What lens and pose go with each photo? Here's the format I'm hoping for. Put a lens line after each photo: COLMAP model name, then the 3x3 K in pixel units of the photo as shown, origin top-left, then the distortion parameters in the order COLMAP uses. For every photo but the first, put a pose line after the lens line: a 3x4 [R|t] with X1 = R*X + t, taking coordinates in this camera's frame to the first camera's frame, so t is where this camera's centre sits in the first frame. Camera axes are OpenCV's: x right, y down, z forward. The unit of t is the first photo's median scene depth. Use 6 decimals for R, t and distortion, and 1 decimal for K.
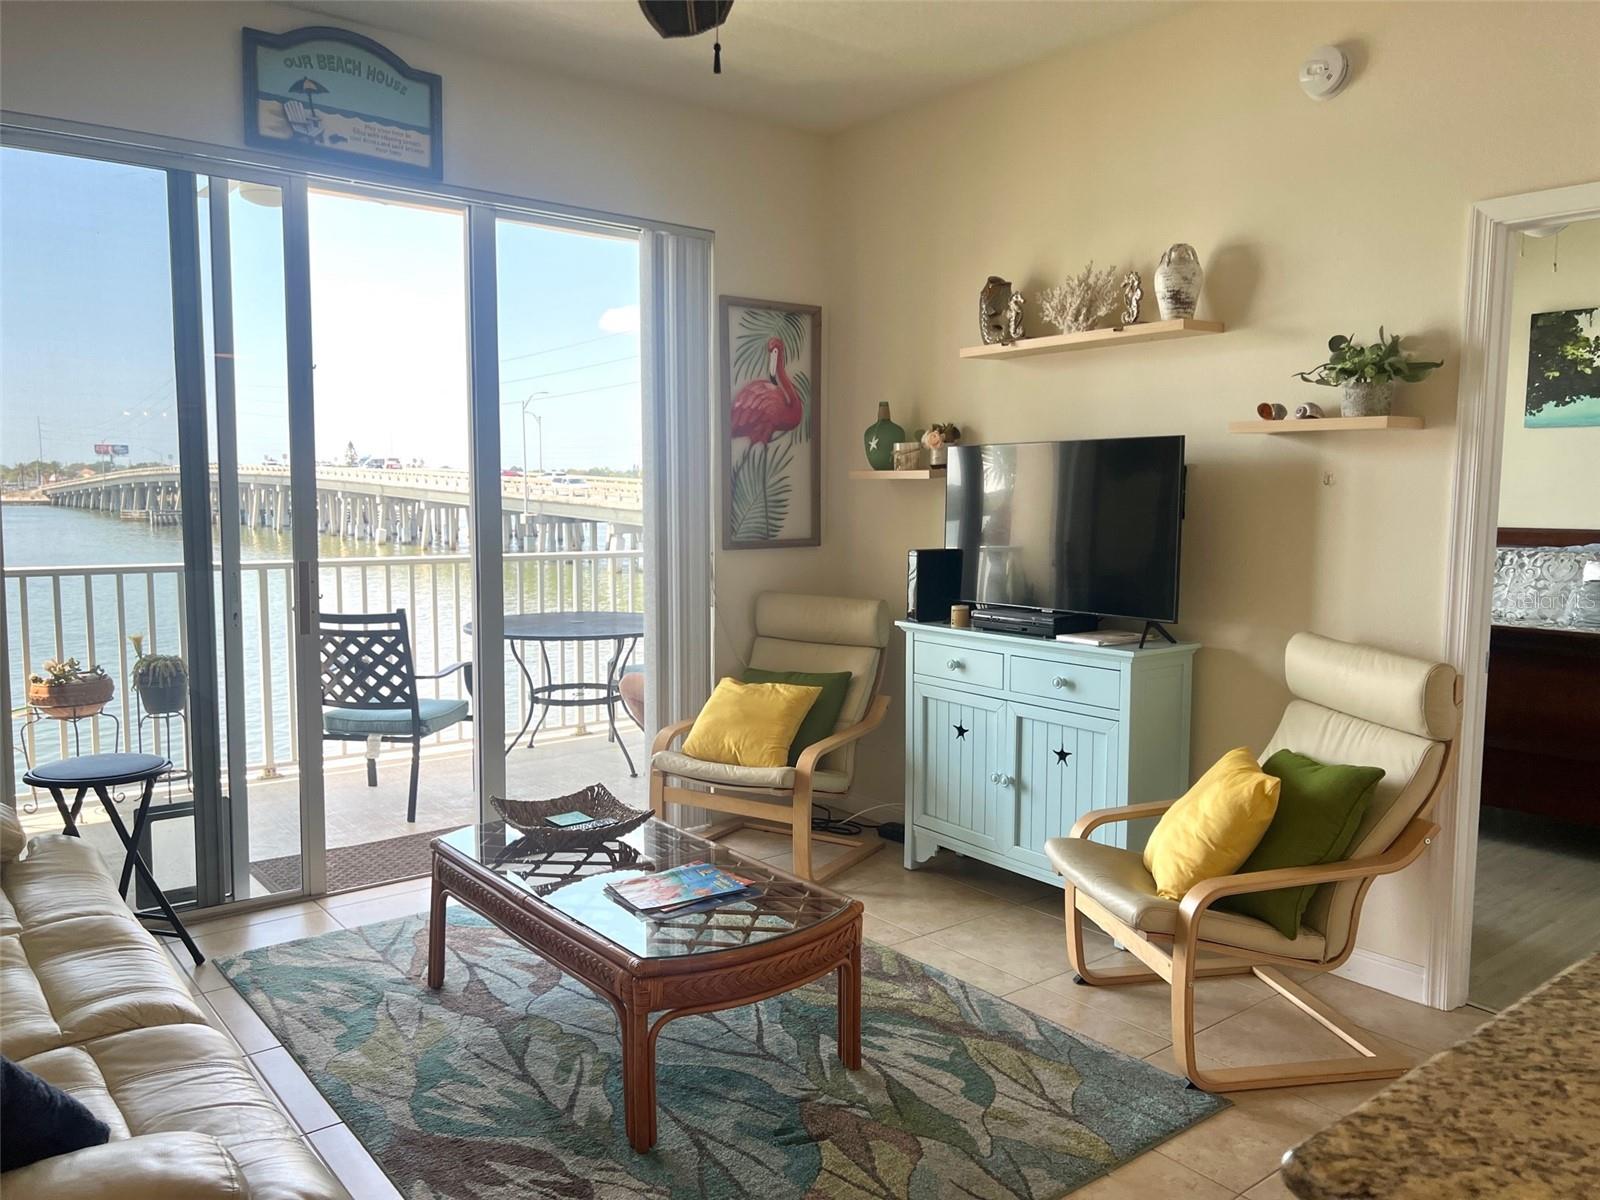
lens RADIAL K [[1200.0, 0, 792.8], [0, 1200.0, 603.7], [0, 0, 1]] dist [0.044946, -0.051019]
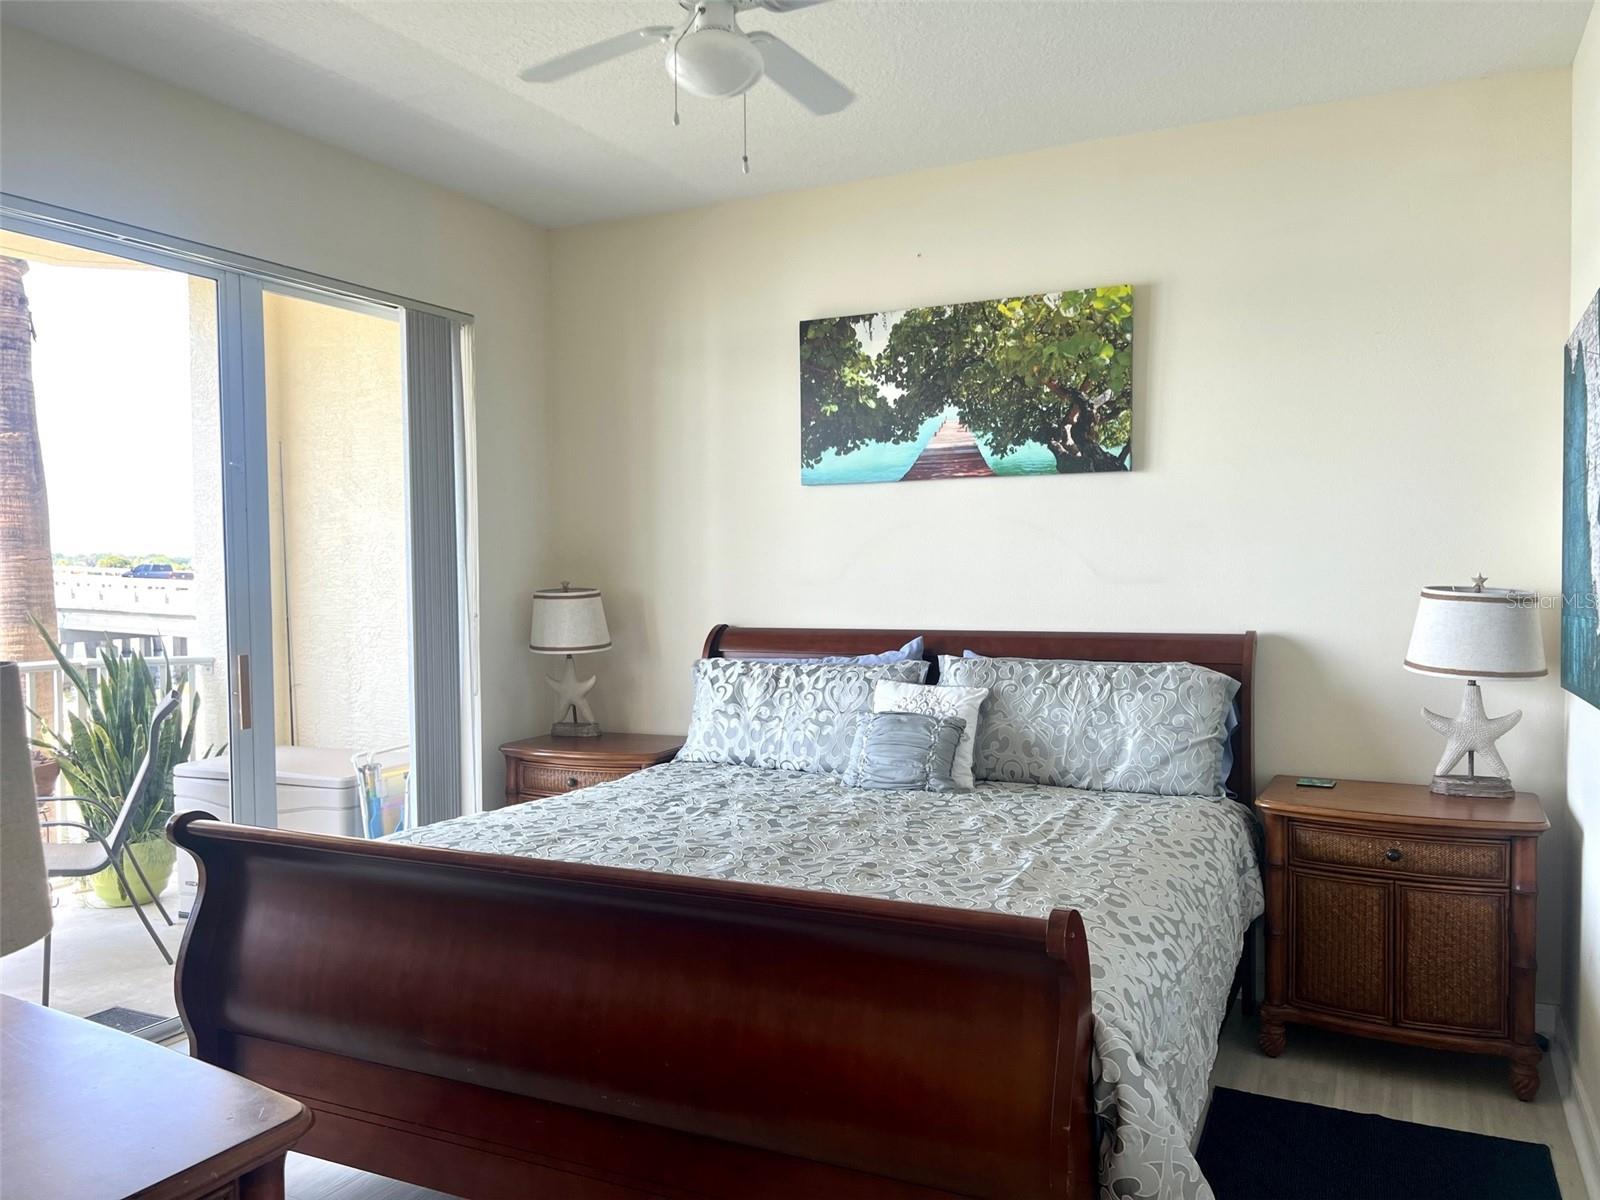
lens RADIAL K [[1200.0, 0, 775.0], [0, 1200.0, 635.7], [0, 0, 1]] dist [0.044946, -0.051019]
pose [[0.910499, -0.036998, 0.411853, 0.314205], [0.053379, 0.998172, -0.028339, -0.041795], [-0.410052, 0.047787, 0.910809, 0.396861]]
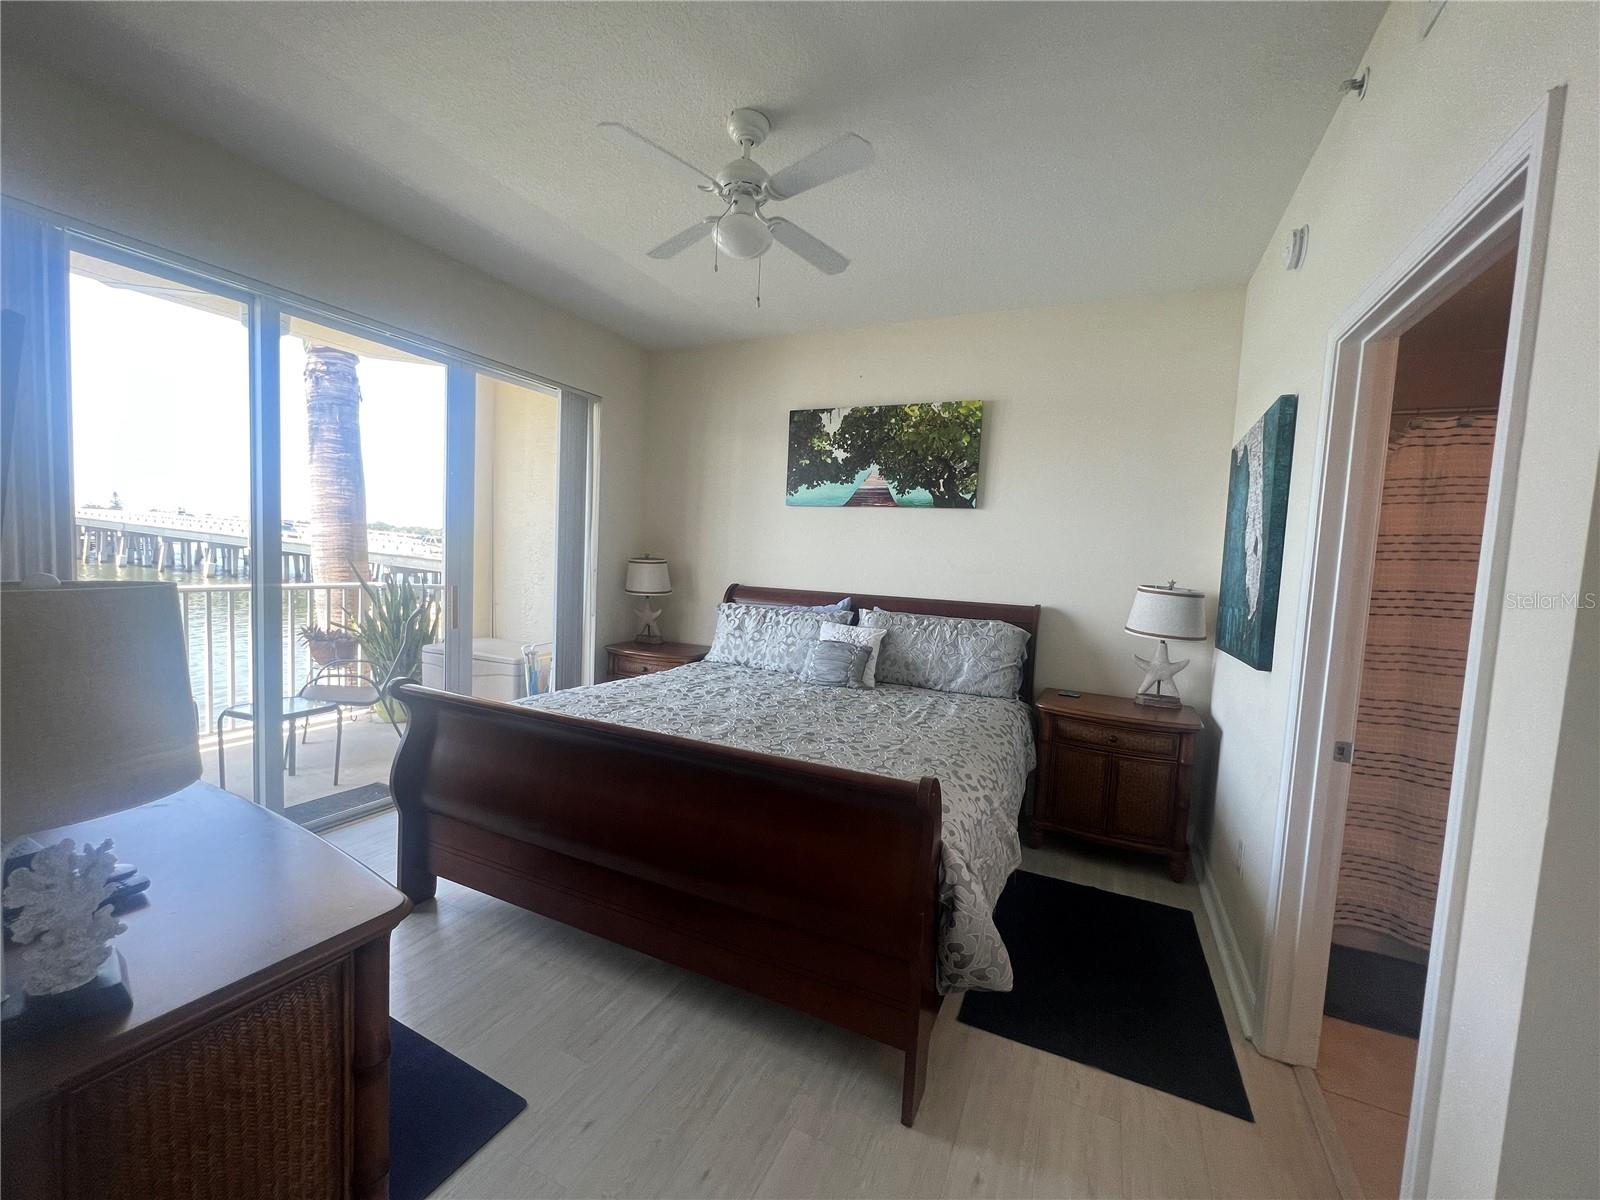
lens RADIAL K [[641.5, 0, 787.1], [0, 641.5, 606.3], [0, 0, 1]] dist [-0.004029, -0.000028]
pose [[0.901263, 0.004236, 0.433252, 0.342423], [-0.002379, 0.999986, -0.004830, -0.044079], [-0.433266, 0.003322, 0.901260, 0.442934]]
